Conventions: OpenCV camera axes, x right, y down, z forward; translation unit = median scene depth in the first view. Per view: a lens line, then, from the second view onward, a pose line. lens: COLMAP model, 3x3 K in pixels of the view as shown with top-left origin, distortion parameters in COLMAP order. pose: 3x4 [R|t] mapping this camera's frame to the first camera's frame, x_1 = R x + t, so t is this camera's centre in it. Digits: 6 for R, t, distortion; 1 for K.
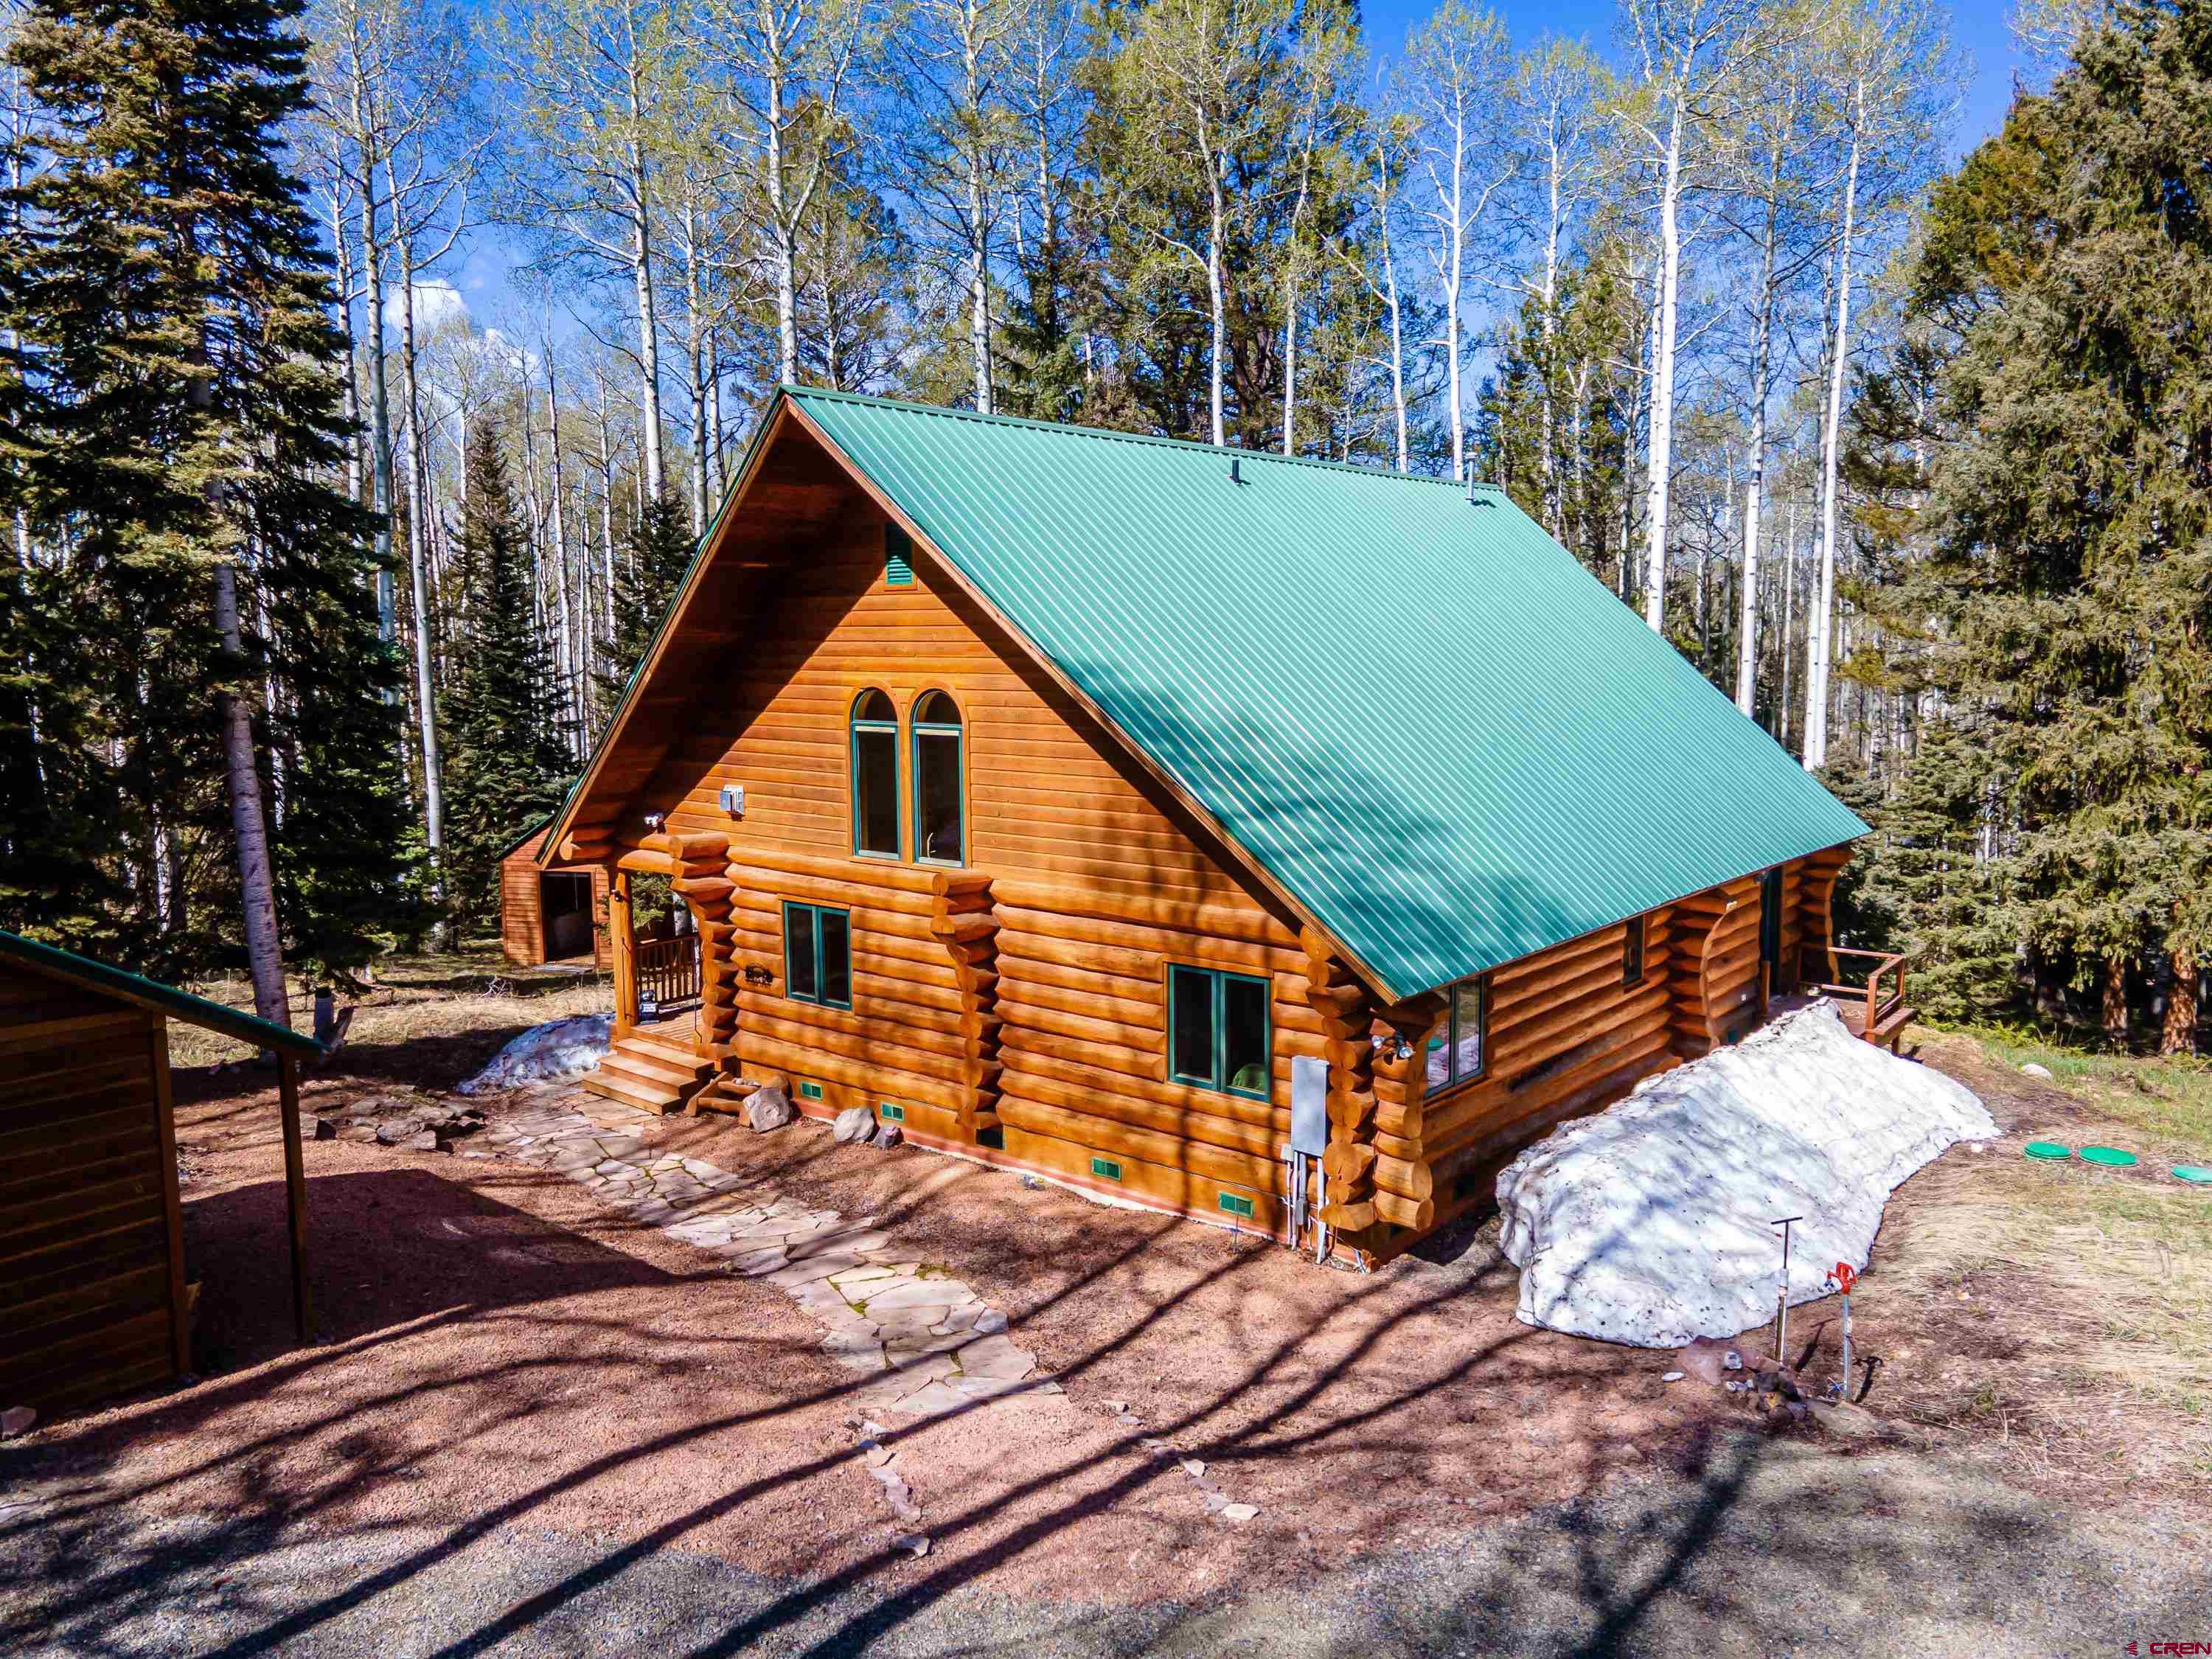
lens RADIAL K [[1578.1, 0, 1096.0], [0, 1578.1, 819.3], [0, 0, 1]] dist [0.025481, 0.003947]
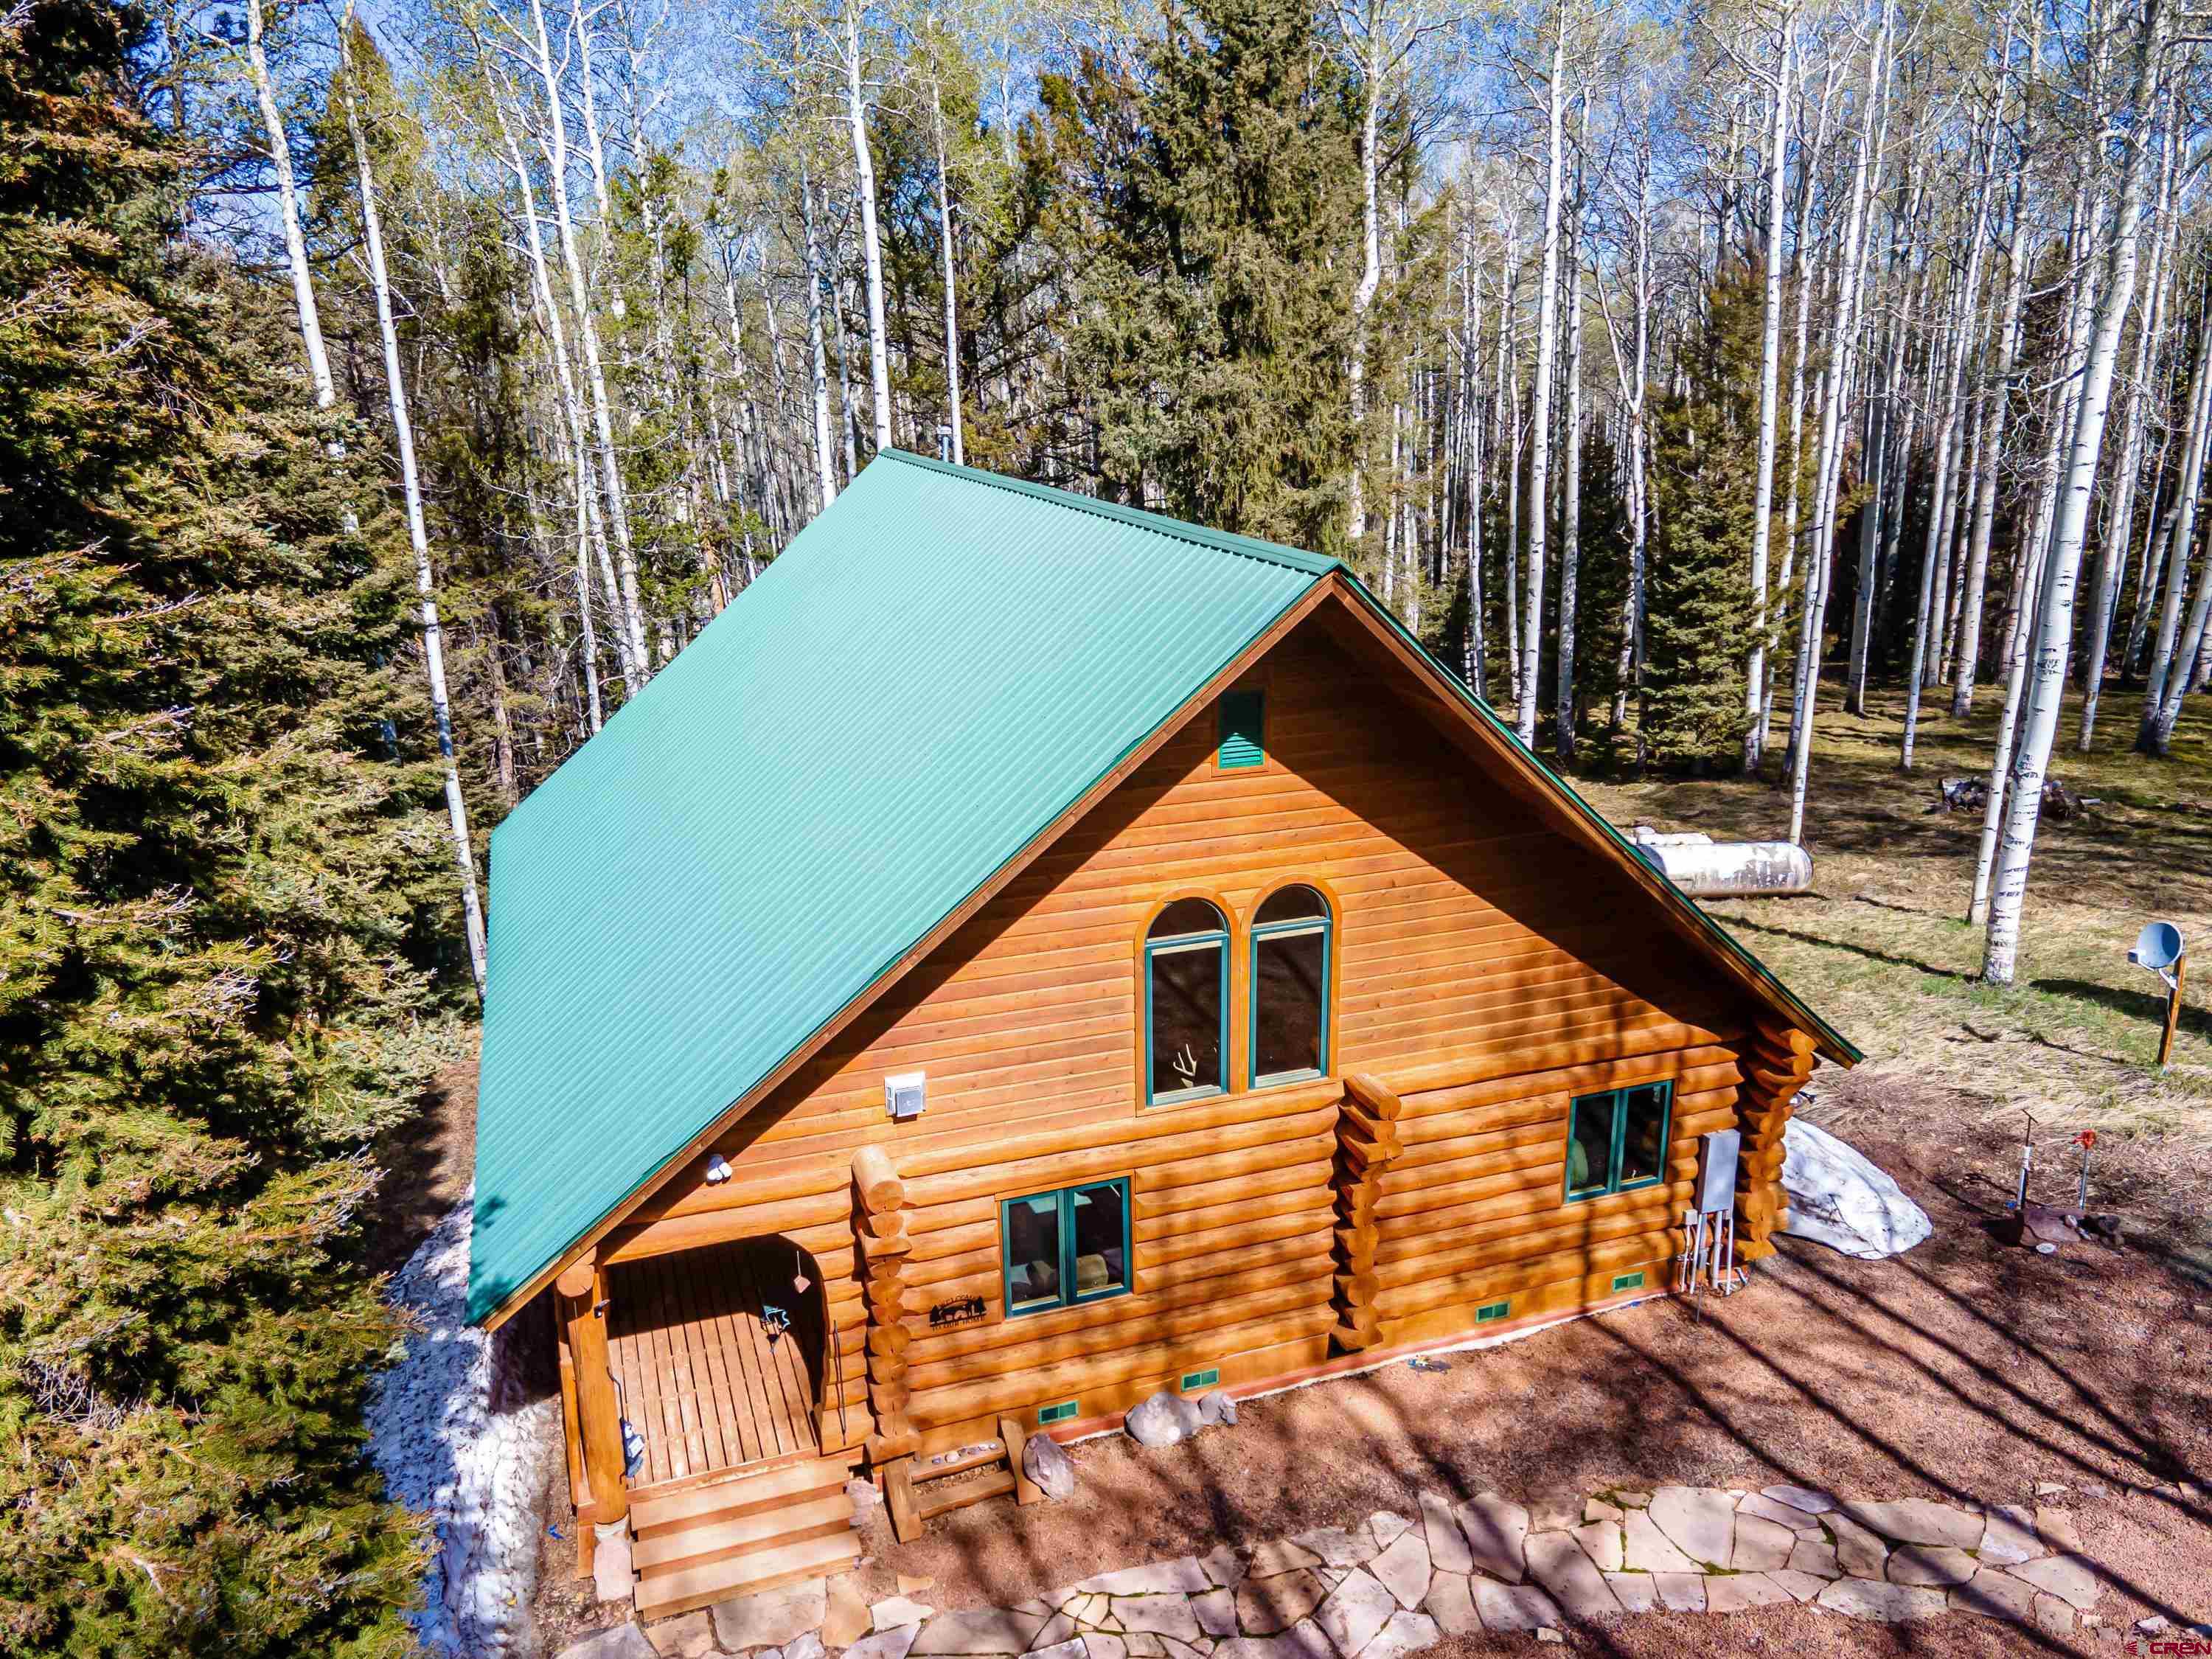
lens RADIAL K [[1578.1, 0, 1105.4], [0, 1578.1, 840.1], [0, 0, 1]] dist [0.025481, 0.003947]
pose [[0.522251, -0.262602, 0.811353, -0.790824], [0.099754, 0.963688, 0.247698, -0.309126], [-0.846937, -0.048425, 0.529483, 0.656731]]
